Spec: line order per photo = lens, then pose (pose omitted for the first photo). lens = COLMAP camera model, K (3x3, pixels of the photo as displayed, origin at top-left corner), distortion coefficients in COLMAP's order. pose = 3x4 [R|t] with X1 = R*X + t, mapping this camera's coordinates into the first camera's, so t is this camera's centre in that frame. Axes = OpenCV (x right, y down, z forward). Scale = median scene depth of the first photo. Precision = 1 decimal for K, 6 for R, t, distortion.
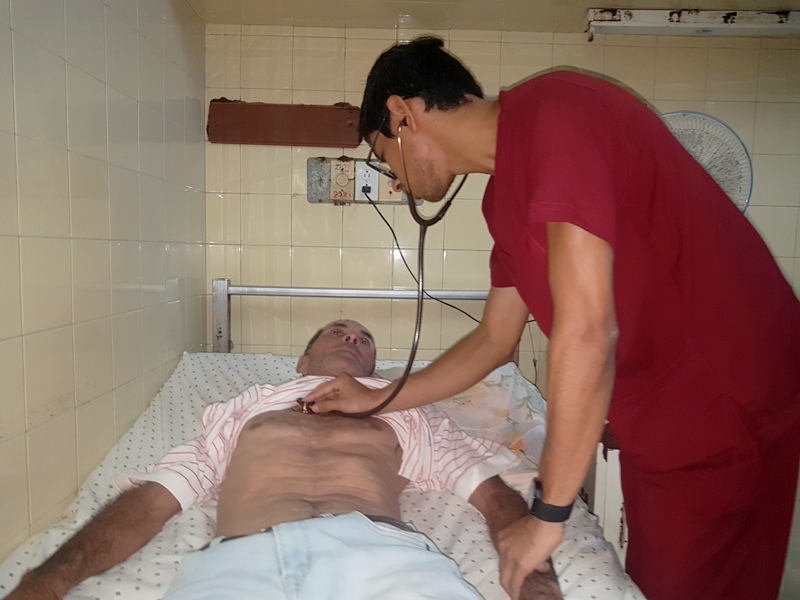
lens RADIAL K [[612.4, 0, 400.0], [0, 612.4, 300.0], [0, 0, 1]] dist [-0.005821, 0.000327]
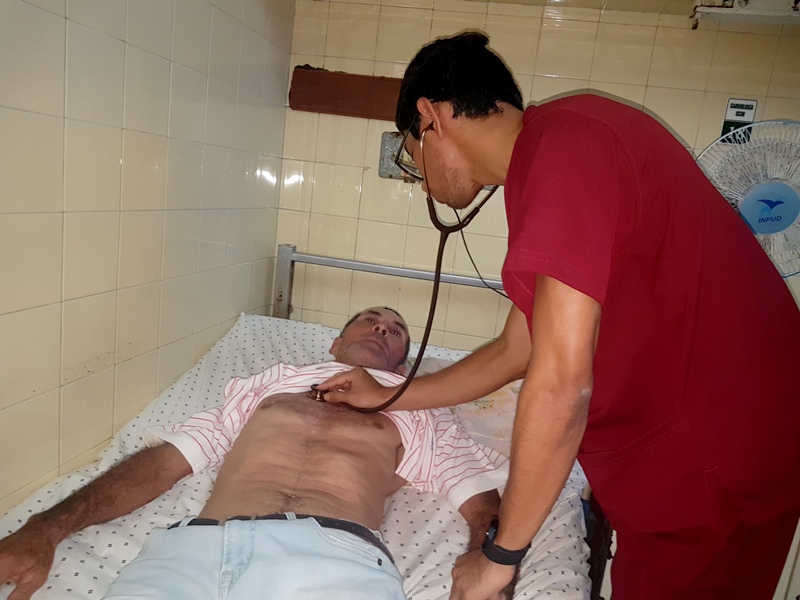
lens RADIAL K [[608.2, 0, 400.8], [0, 608.2, 313.0], [0, 0, 1]] dist [-0.021279, -0.000184]
pose [[0.977519, 0.127631, -0.167828, 0.142236], [-0.110821, 0.988171, 0.106007, -0.087823], [0.179372, -0.085025, 0.980100, 0.029785]]
